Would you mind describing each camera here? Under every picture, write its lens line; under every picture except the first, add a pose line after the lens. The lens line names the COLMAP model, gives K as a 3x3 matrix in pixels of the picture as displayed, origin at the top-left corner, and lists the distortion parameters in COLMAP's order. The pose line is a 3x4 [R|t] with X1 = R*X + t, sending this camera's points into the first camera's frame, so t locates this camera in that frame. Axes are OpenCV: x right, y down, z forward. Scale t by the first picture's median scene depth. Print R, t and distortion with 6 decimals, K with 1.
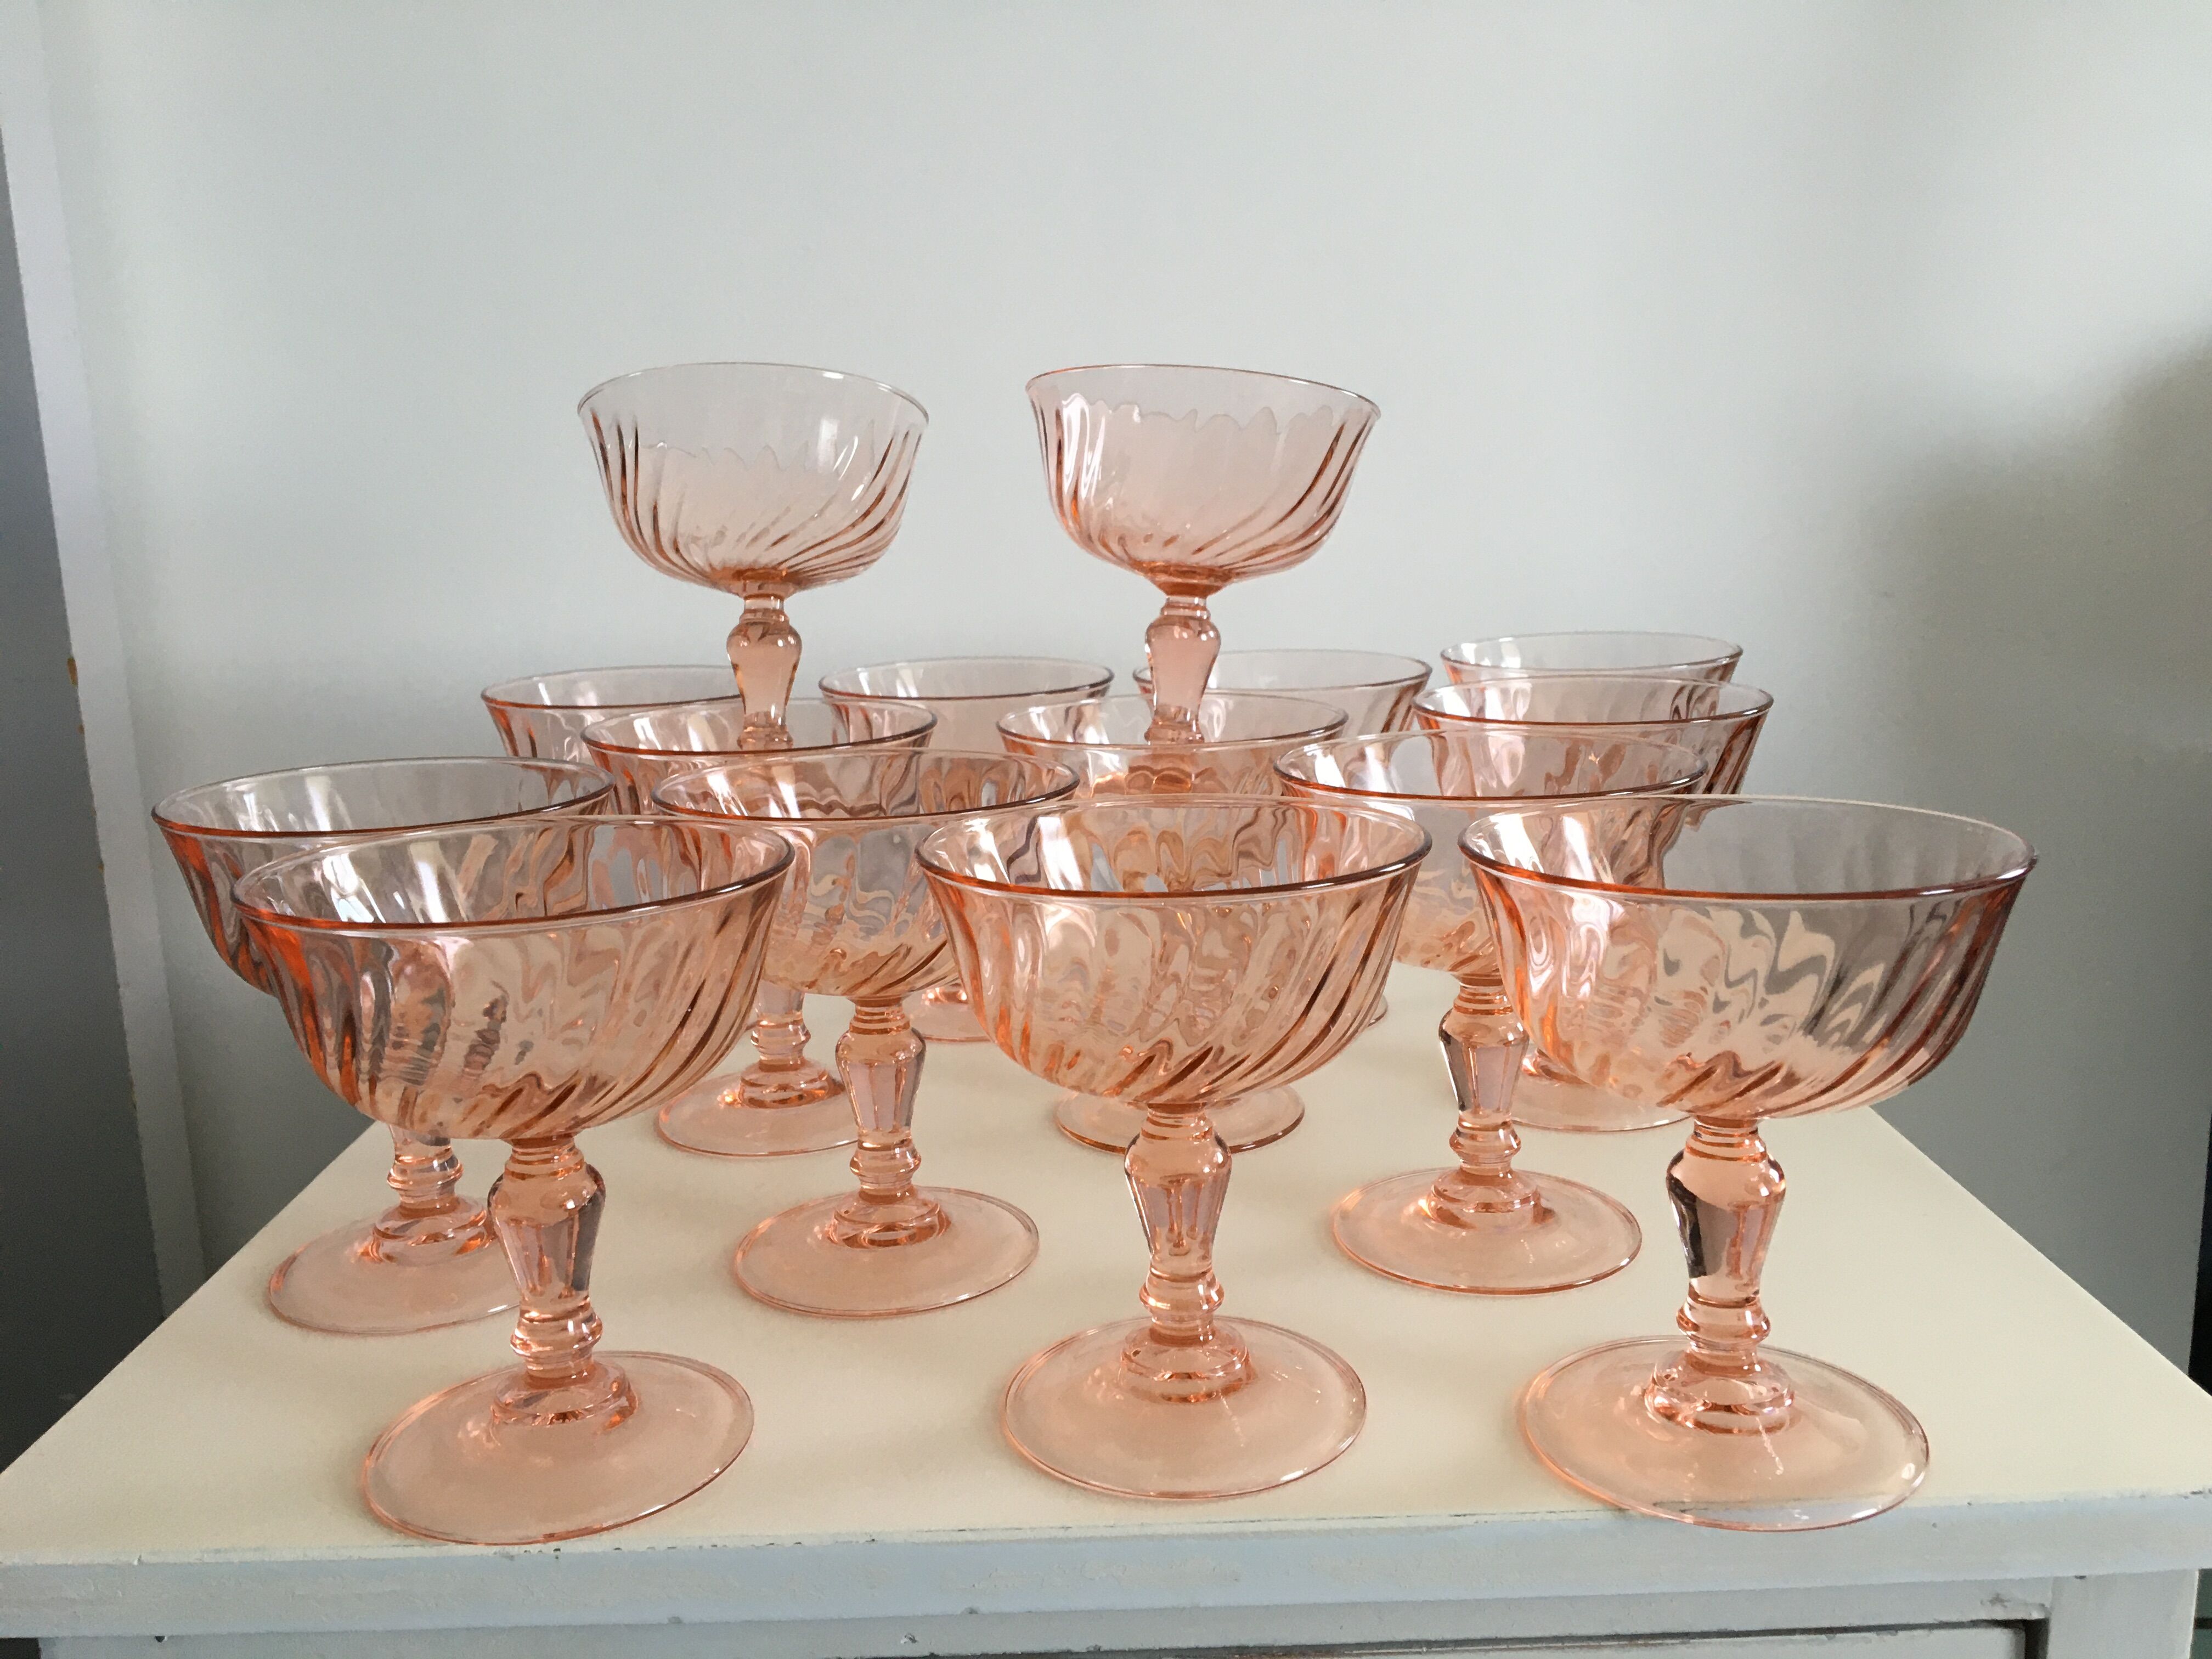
lens RADIAL K [[1916.1, 0, 1100.8], [0, 1916.1, 832.6], [0, 0, 1]] dist [0.041222, -0.078643]
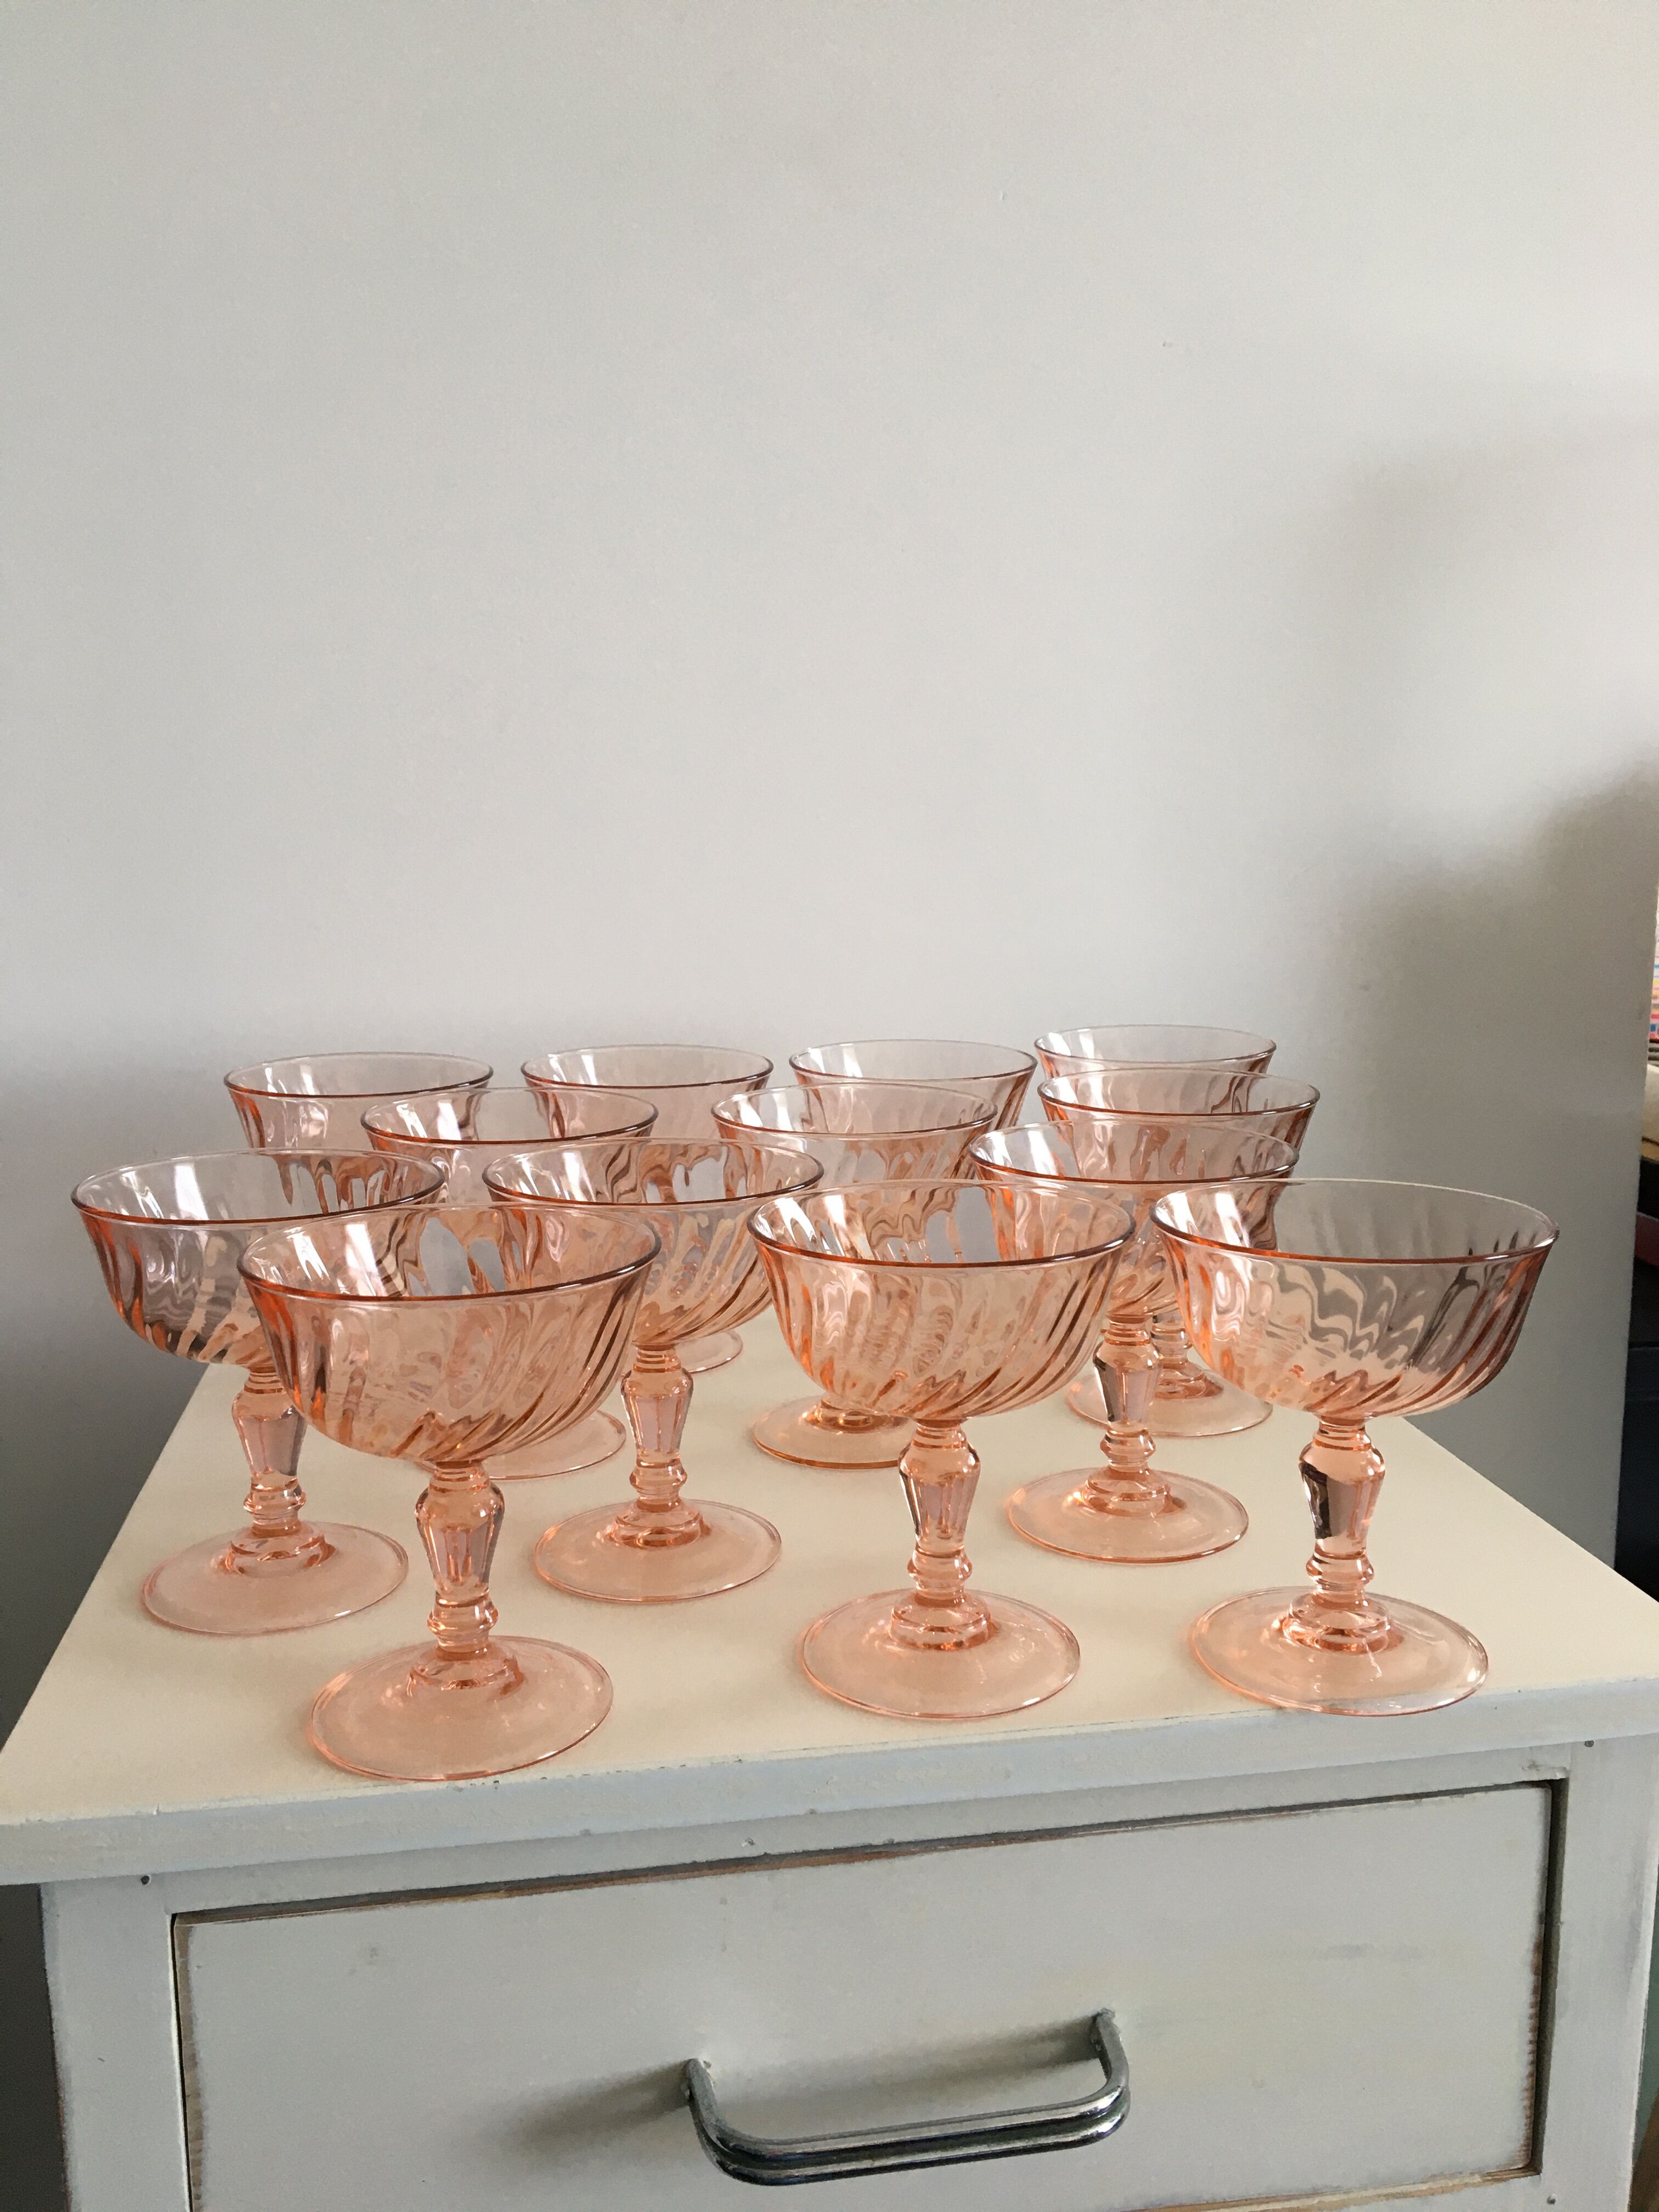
lens RADIAL K [[1916.1, 0, 820.4], [0, 1916.1, 1102.5], [0, 0, 1]] dist [0.041222, -0.078643]
pose [[0.987605, -0.002562, 0.156941, -0.245602], [0.007651, 0.999464, -0.031831, -0.034629], [-0.156776, 0.032637, 0.987095, -0.287762]]
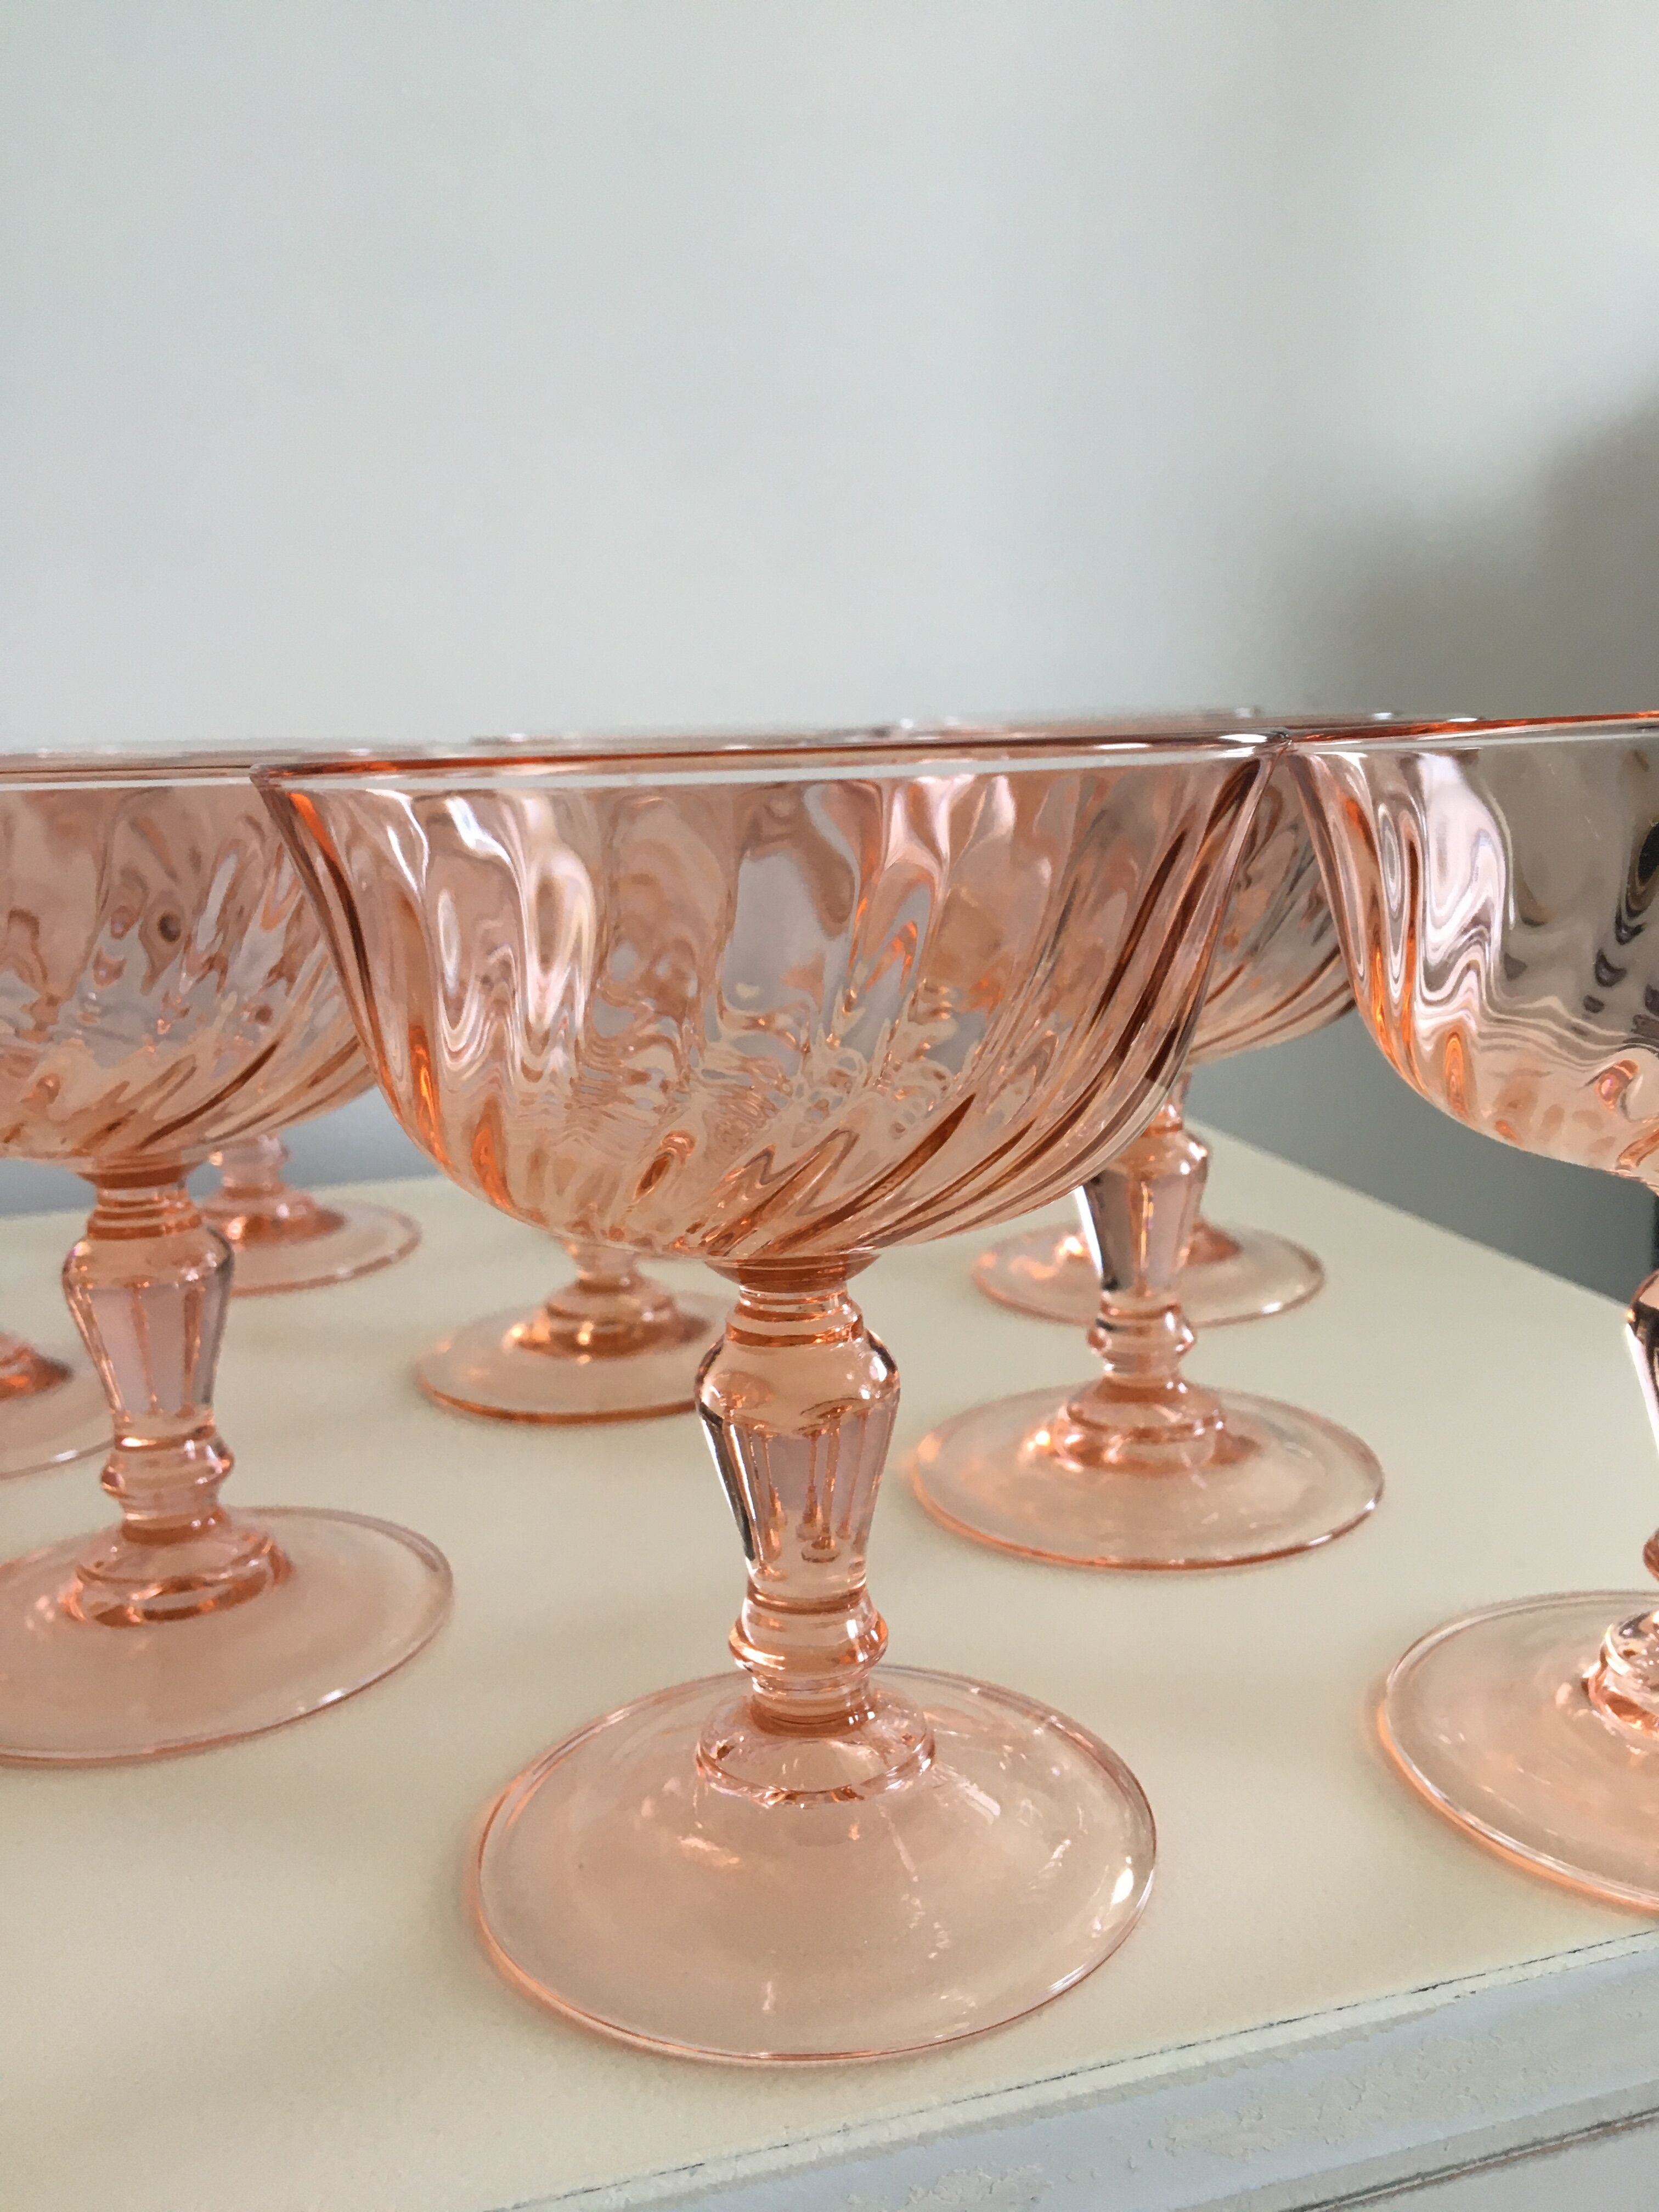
lens RADIAL K [[1916.1, 0, 836.9], [0, 1916.1, 1125.5], [0, 0, 1]] dist [0.041222, -0.078643]
pose [[0.958373, -0.058618, 0.279437, -0.092650], [0.060340, 0.998175, 0.002444, 0.099617], [-0.279070, 0.014519, 0.960161, 0.492507]]
